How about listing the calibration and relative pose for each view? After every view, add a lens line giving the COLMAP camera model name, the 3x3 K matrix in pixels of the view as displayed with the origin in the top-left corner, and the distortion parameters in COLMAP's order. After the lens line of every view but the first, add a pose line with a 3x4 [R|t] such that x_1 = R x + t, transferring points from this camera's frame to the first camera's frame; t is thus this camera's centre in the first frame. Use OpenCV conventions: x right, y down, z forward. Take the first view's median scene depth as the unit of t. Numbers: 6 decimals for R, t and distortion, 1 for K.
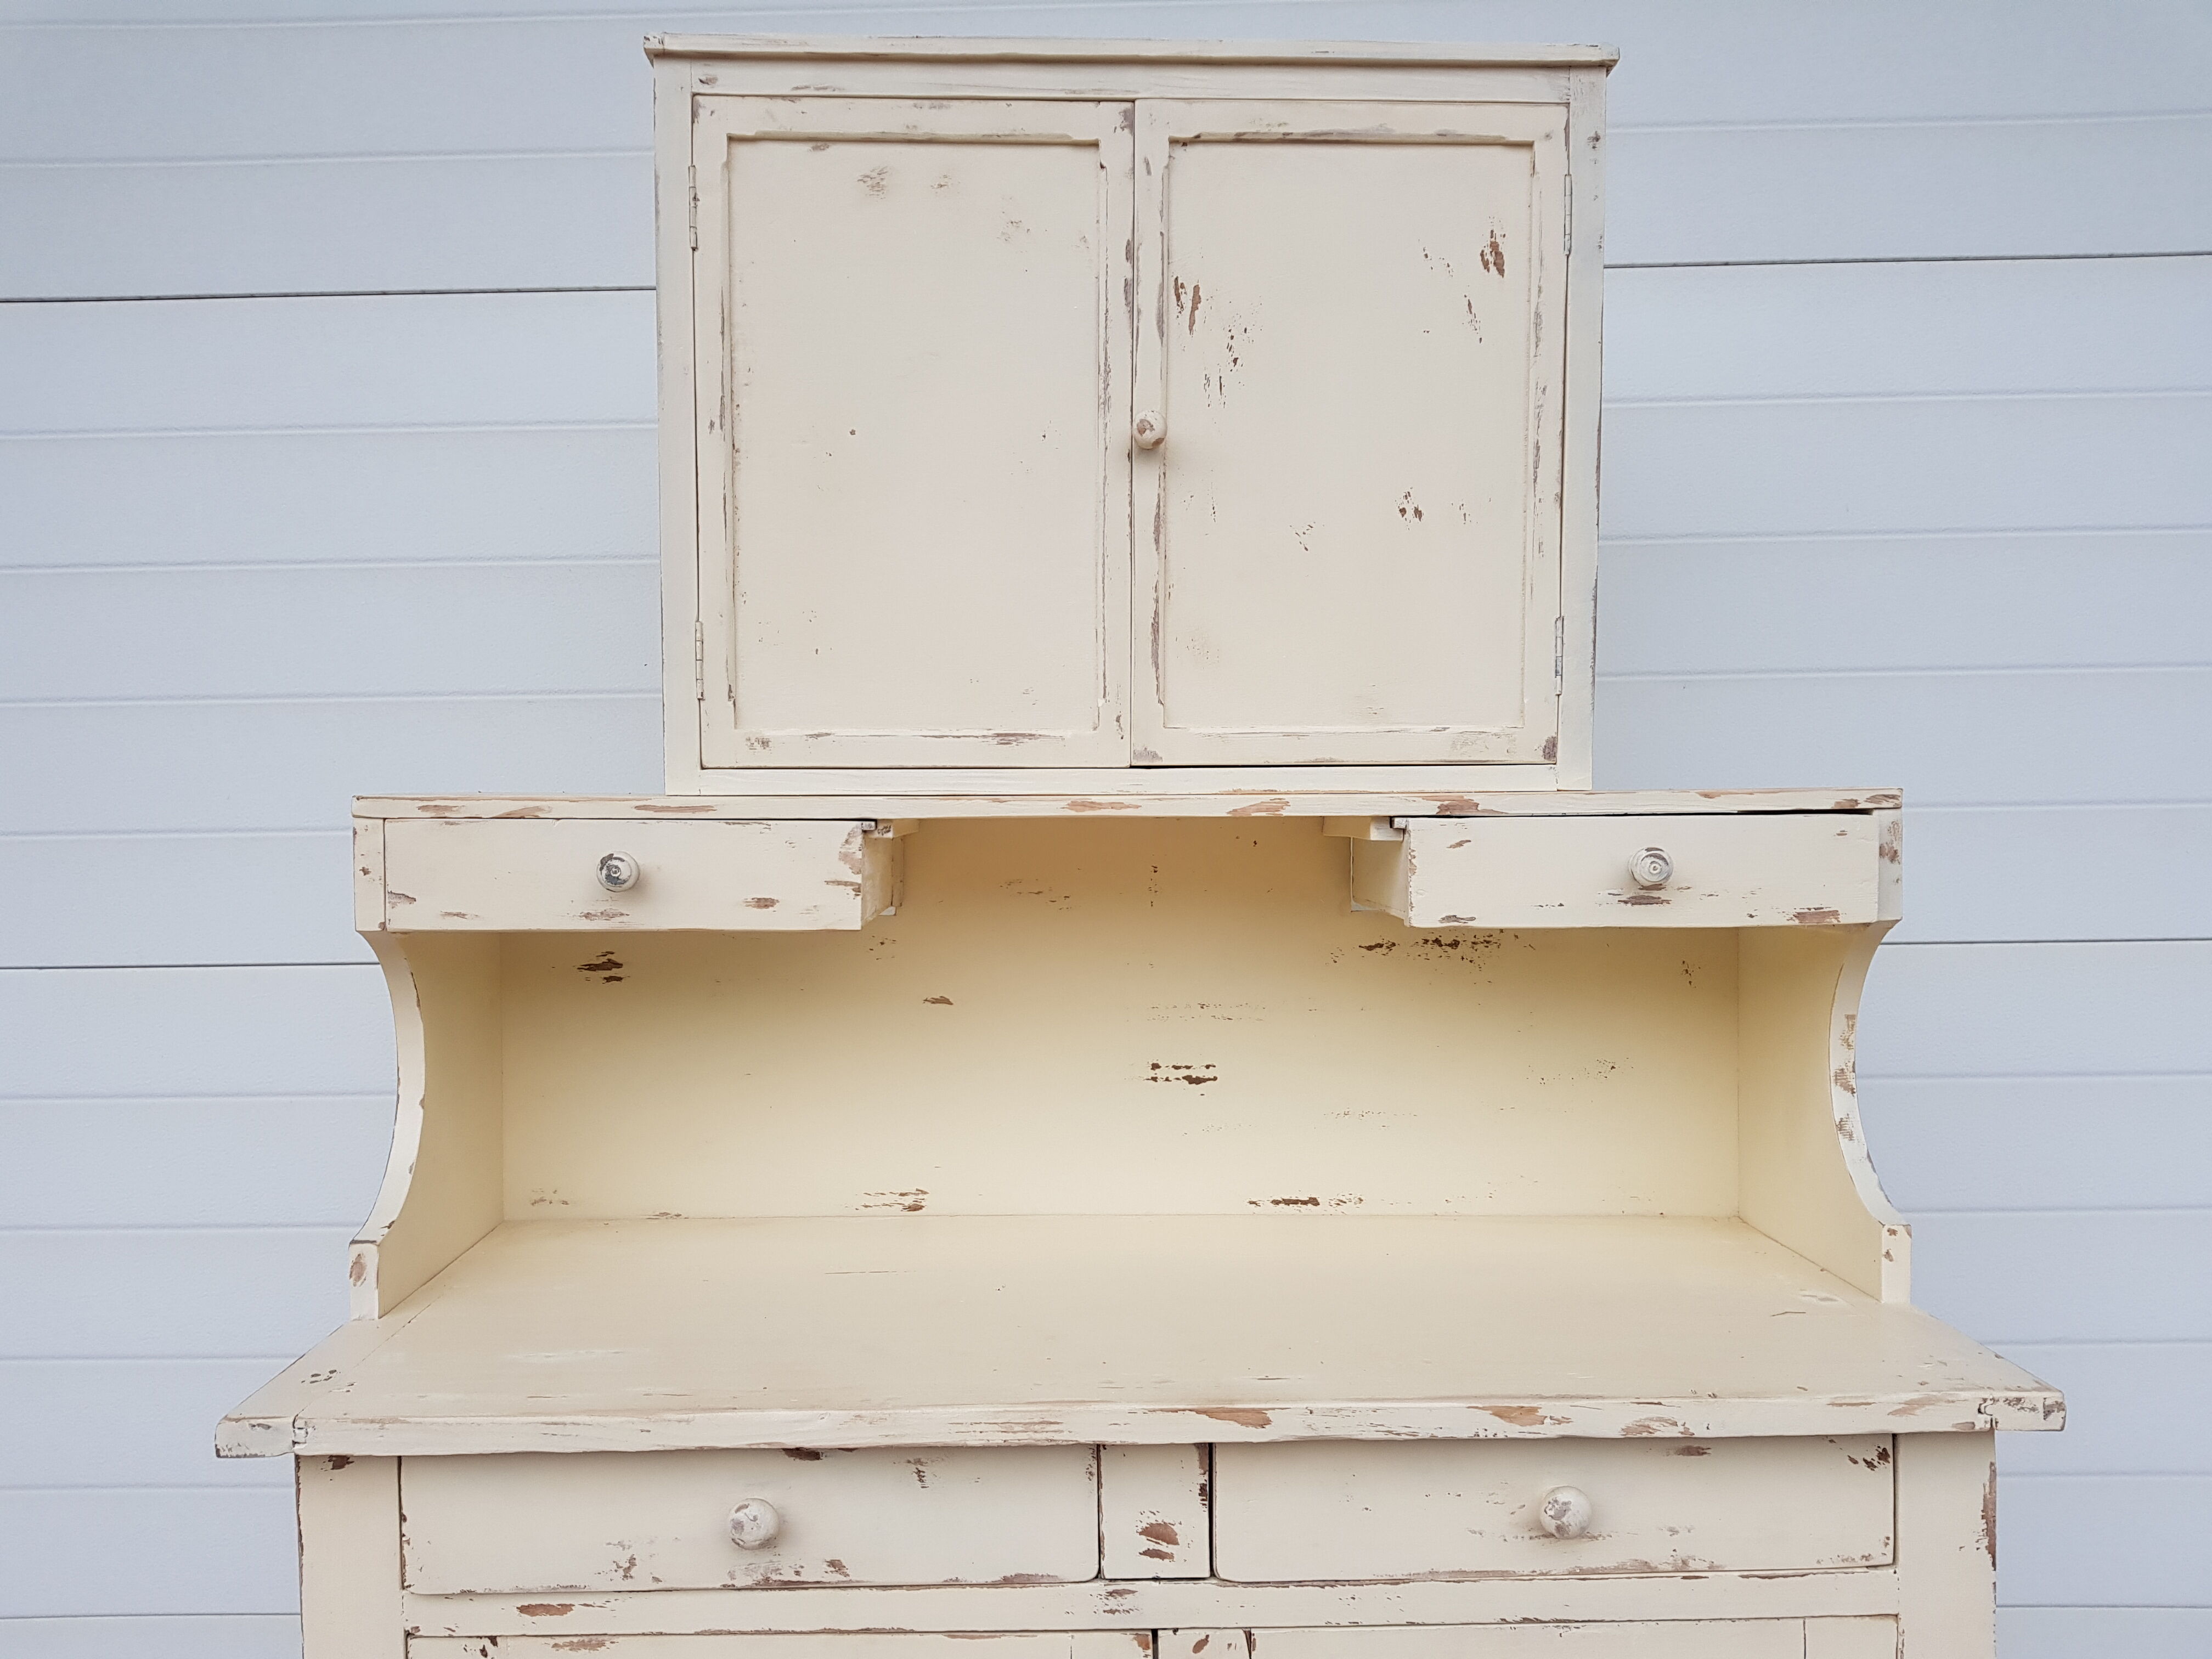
lens RADIAL K [[1718.0, 0, 1084.9], [0, 1718.0, 858.2], [0, 0, 1]] dist [0.078568, -0.134778]
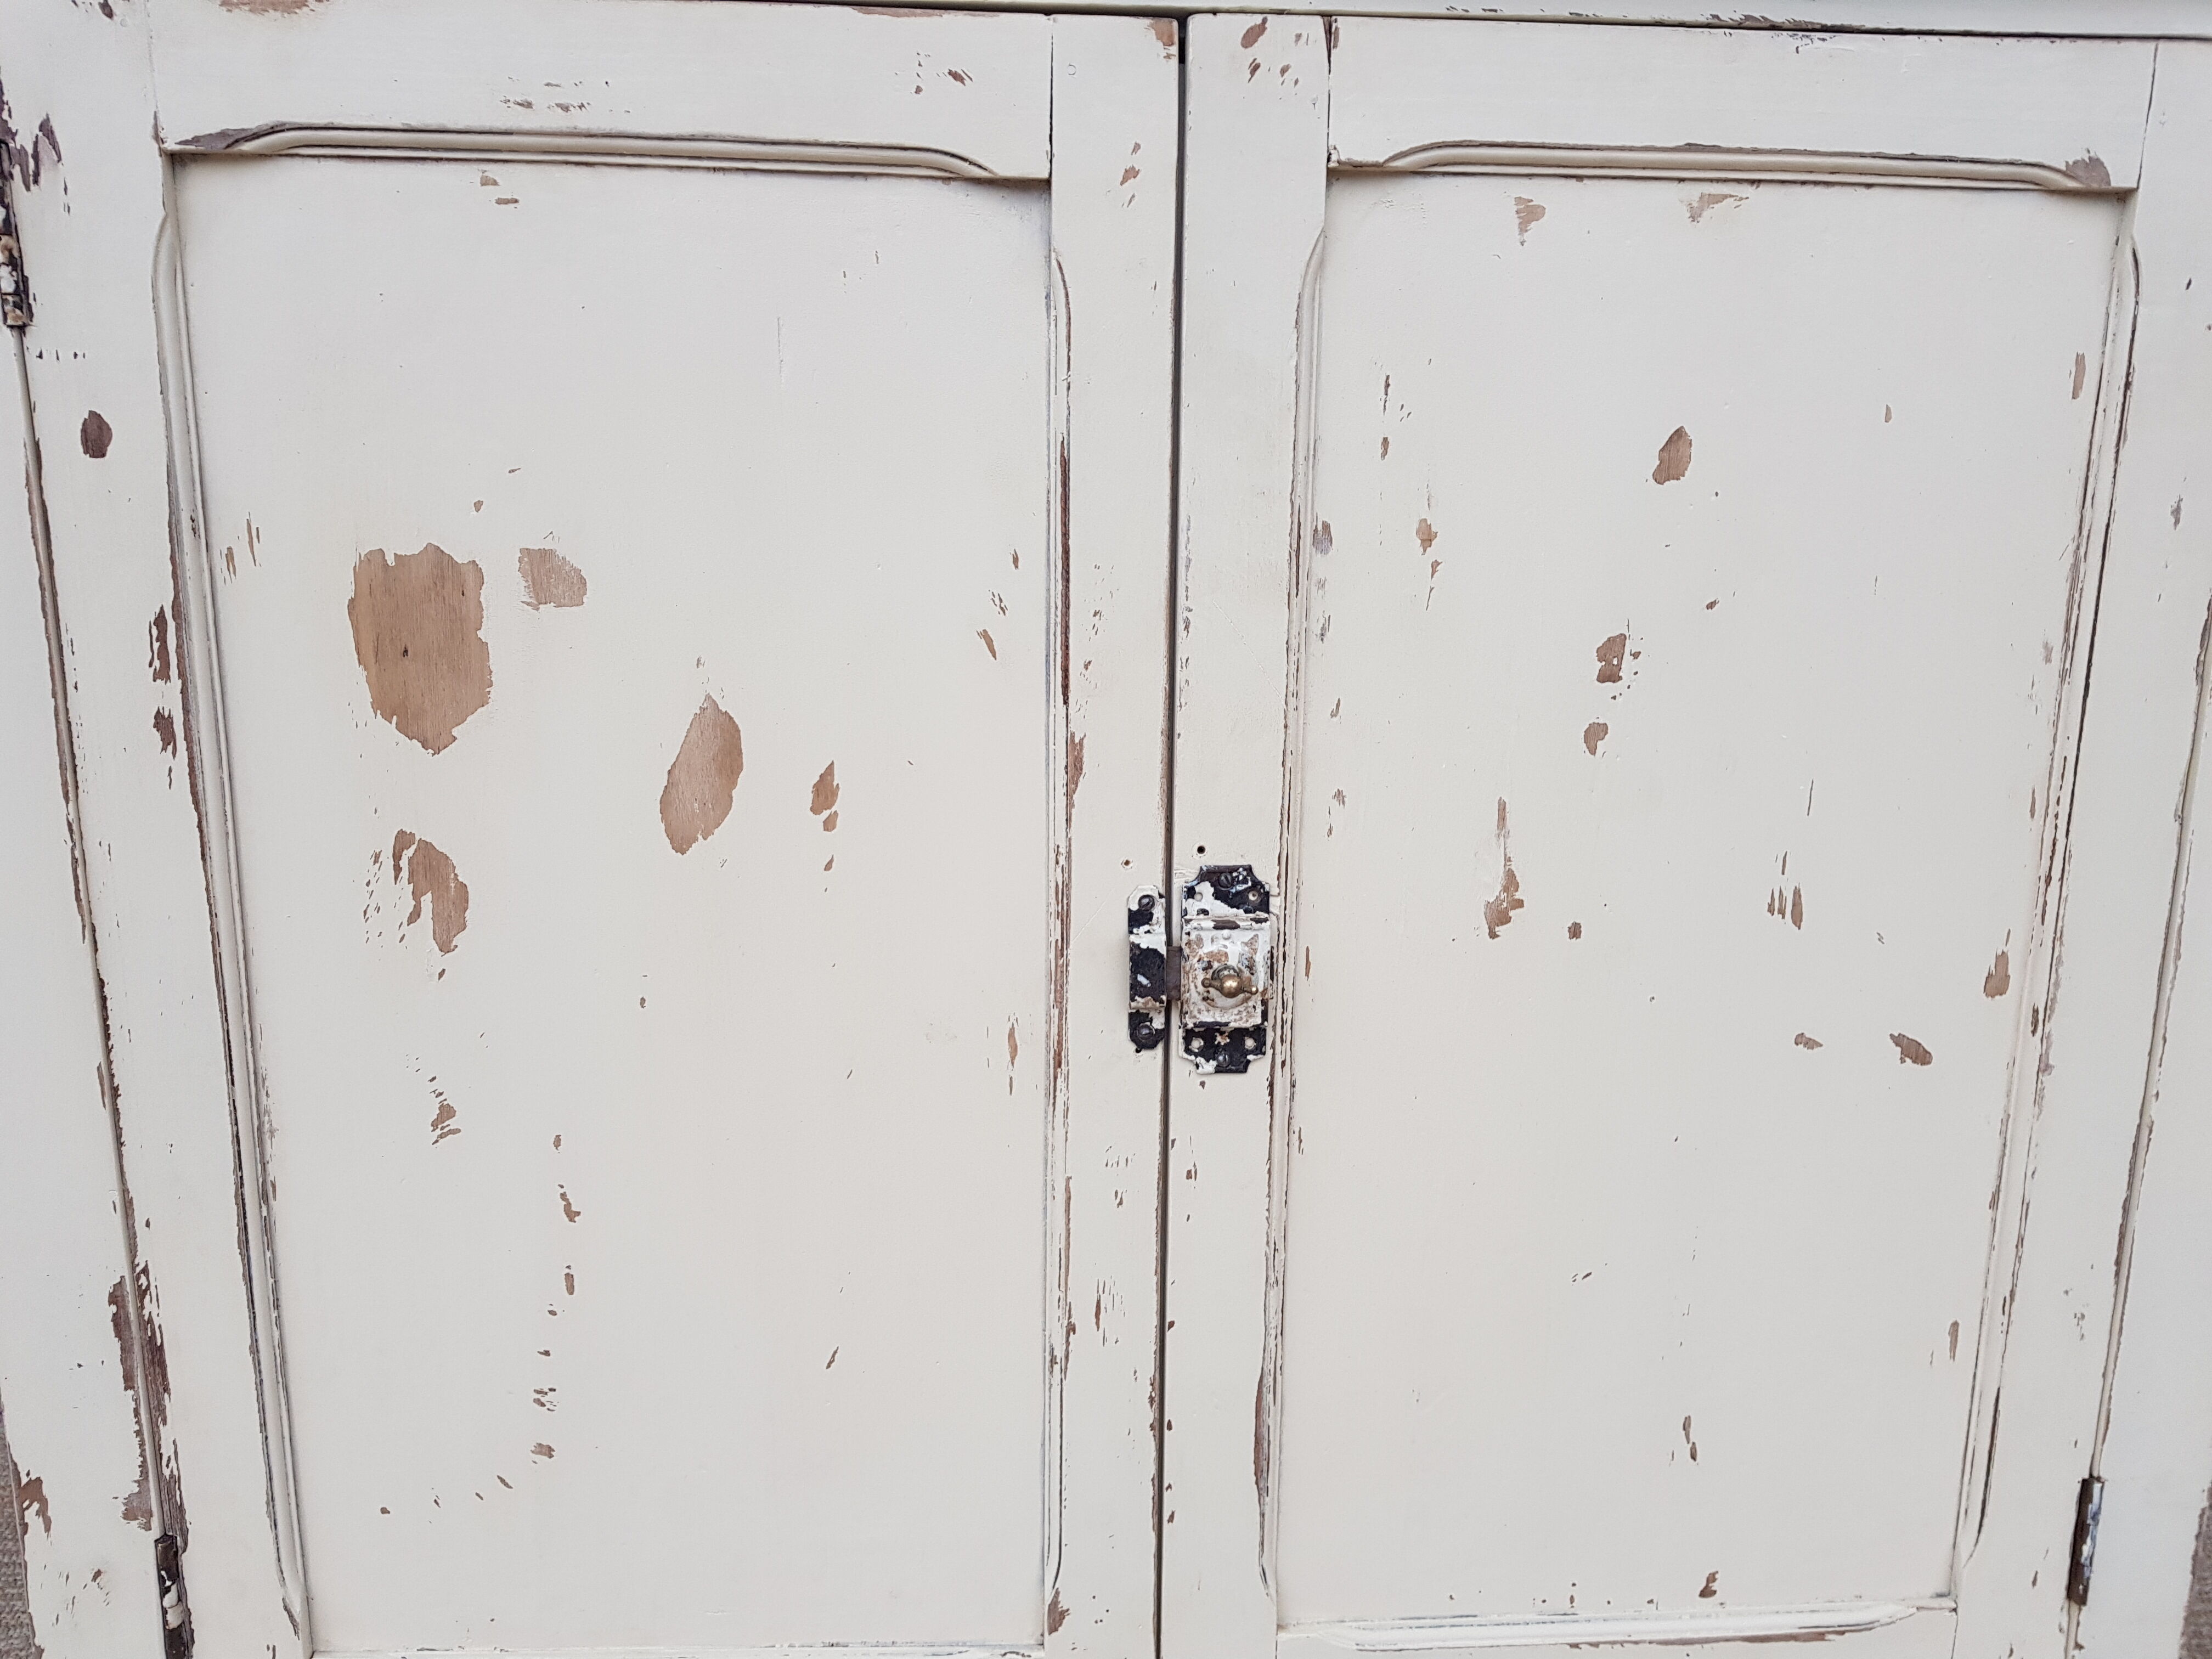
lens RADIAL K [[1718.0, 0, 1083.9], [0, 1718.0, 870.3], [0, 0, 1]] dist [0.078568, -0.134778]
pose [[0.998459, 0.008755, 0.054803, -0.024476], [-0.018499, 0.983511, 0.179899, 0.550575], [-0.052324, -0.180635, 0.982157, 0.270386]]
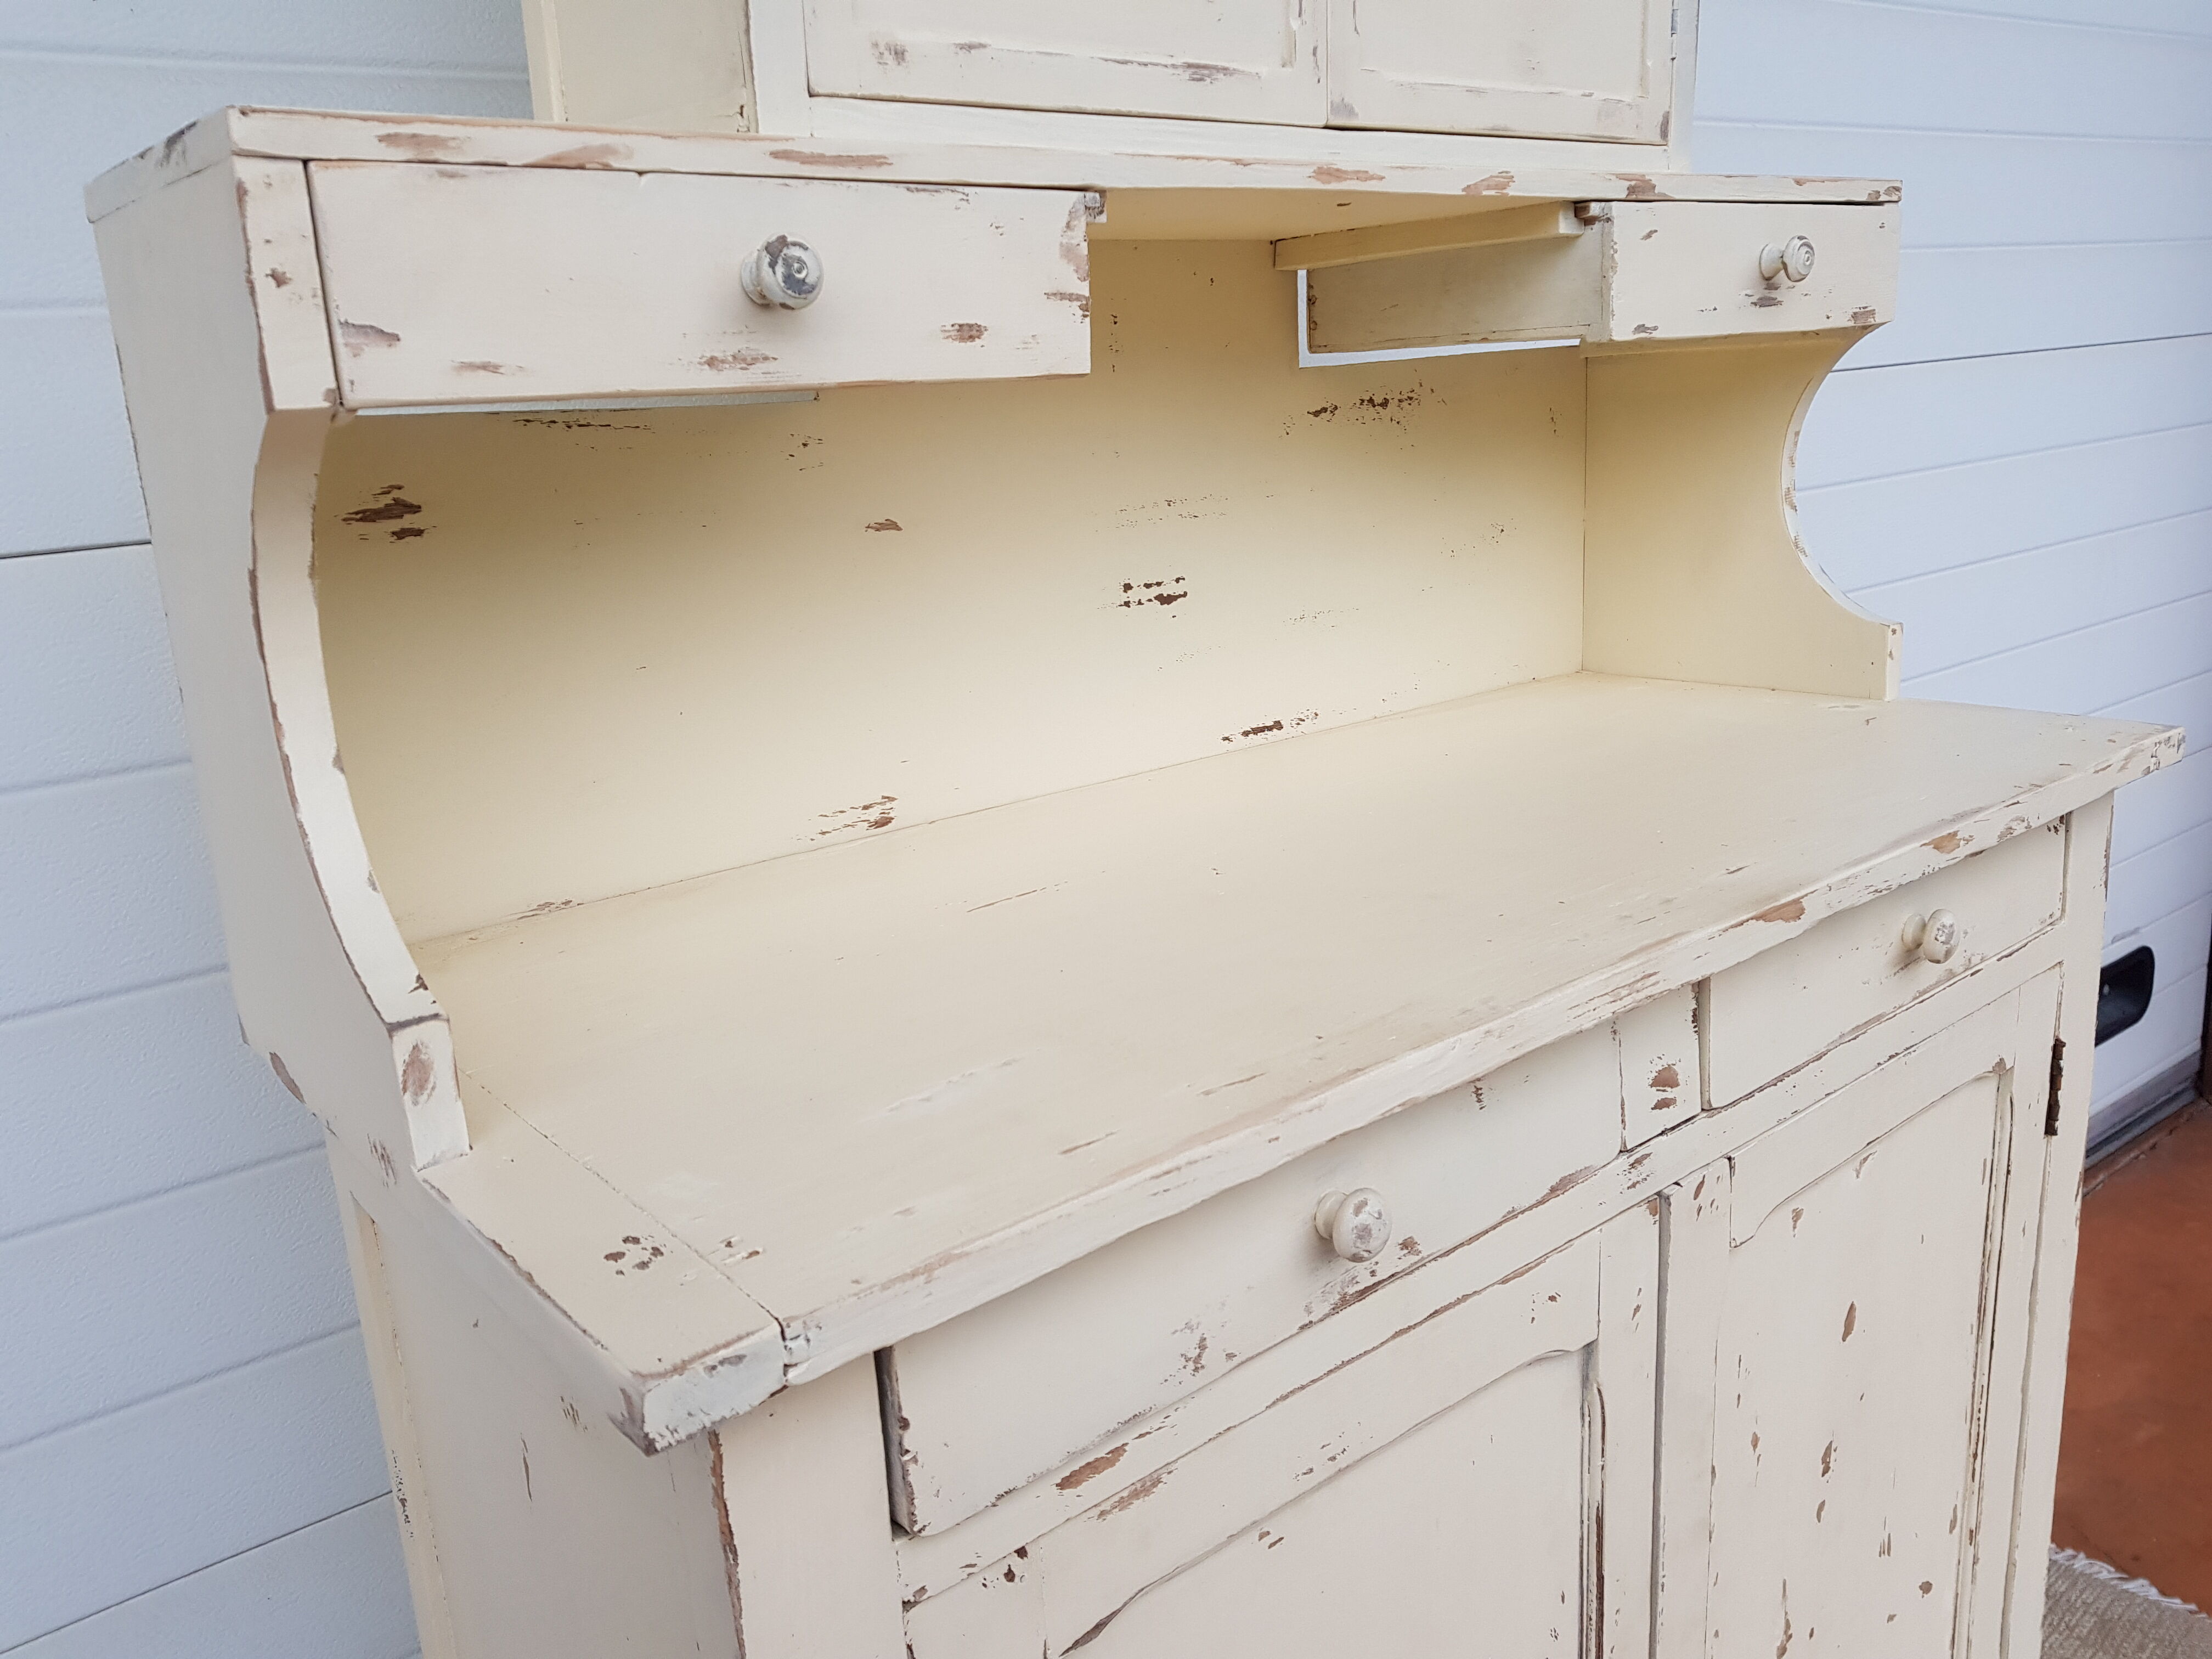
lens RADIAL K [[1718.0, 0, 1075.2], [0, 1718.0, 827.8], [0, 0, 1]] dist [0.078568, -0.134778]
pose [[0.787972, -0.193705, 0.584446, -0.539859], [0.073272, 0.971978, 0.223359, 0.061789], [-0.611335, -0.133177, 0.780085, 0.471809]]
